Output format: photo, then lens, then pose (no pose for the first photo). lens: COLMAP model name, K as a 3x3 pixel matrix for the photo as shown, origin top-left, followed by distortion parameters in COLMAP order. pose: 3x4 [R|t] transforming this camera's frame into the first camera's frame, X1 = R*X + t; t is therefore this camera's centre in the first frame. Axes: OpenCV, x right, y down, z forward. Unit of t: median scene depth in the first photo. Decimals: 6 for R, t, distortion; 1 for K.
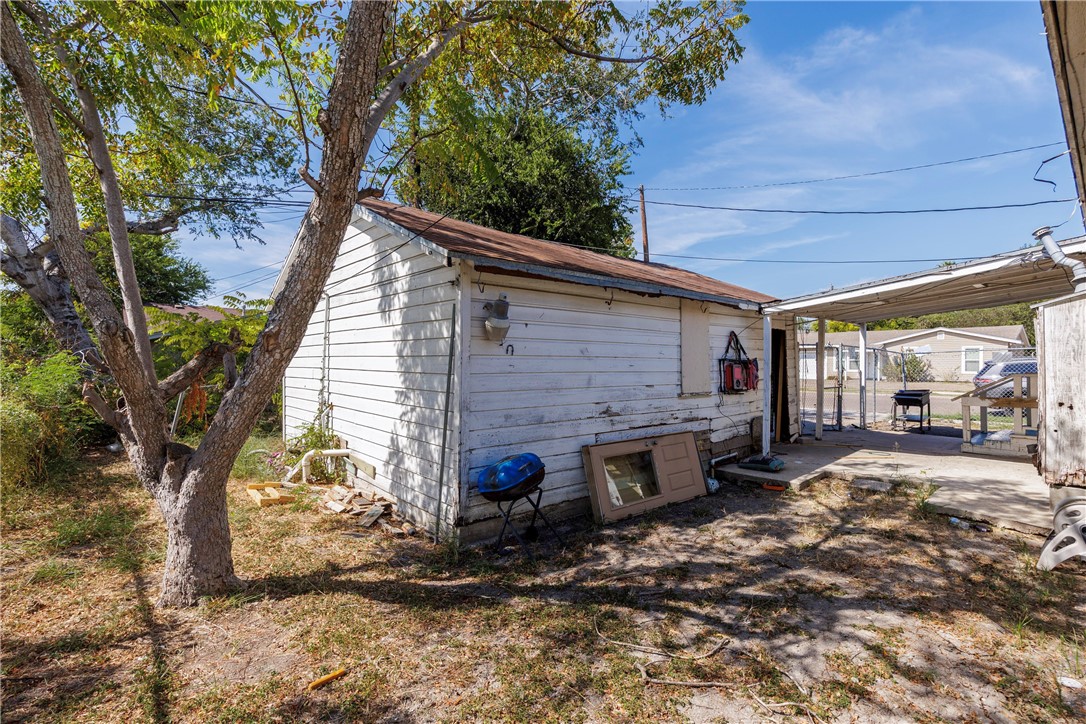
lens RADIAL K [[507.7, 0, 546.4], [0, 507.7, 363.7], [0, 0, 1]] dist [0.004048, 0.000877]
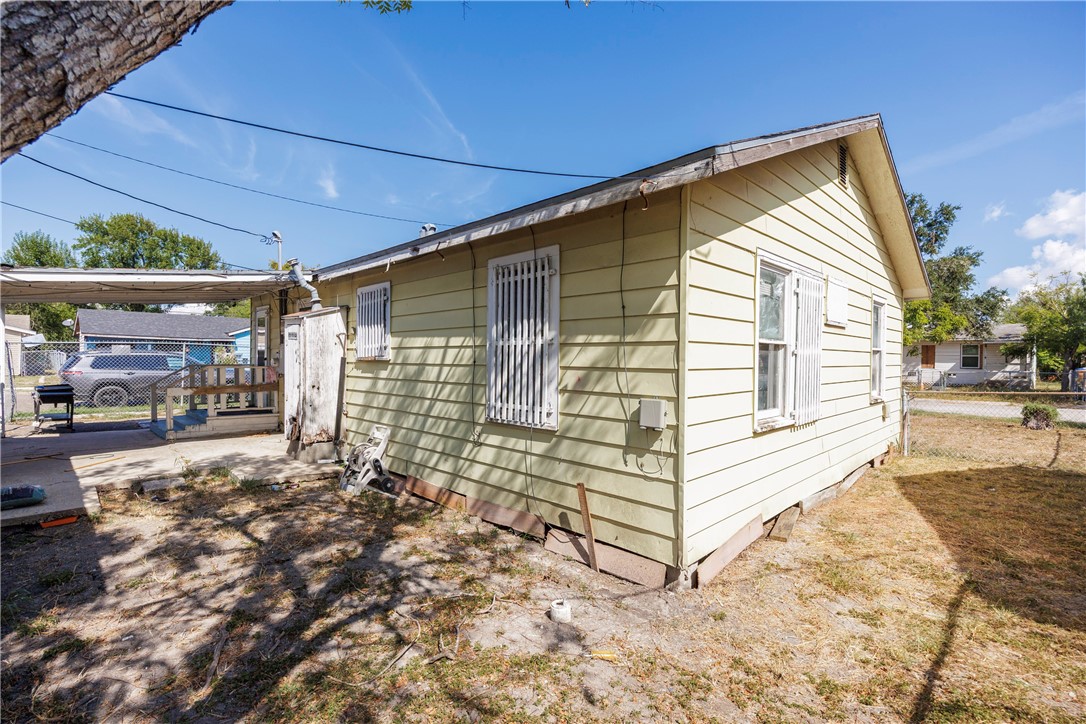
lens RADIAL K [[507.7, 0, 537.8], [0, 507.7, 361.8], [0, 0, 1]] dist [0.004048, 0.000877]
pose [[-0.068848, -0.008606, 0.997590, -0.562362], [-0.009615, 0.999922, 0.007962, -0.009451], [-0.997581, -0.009044, -0.068926, 0.575244]]
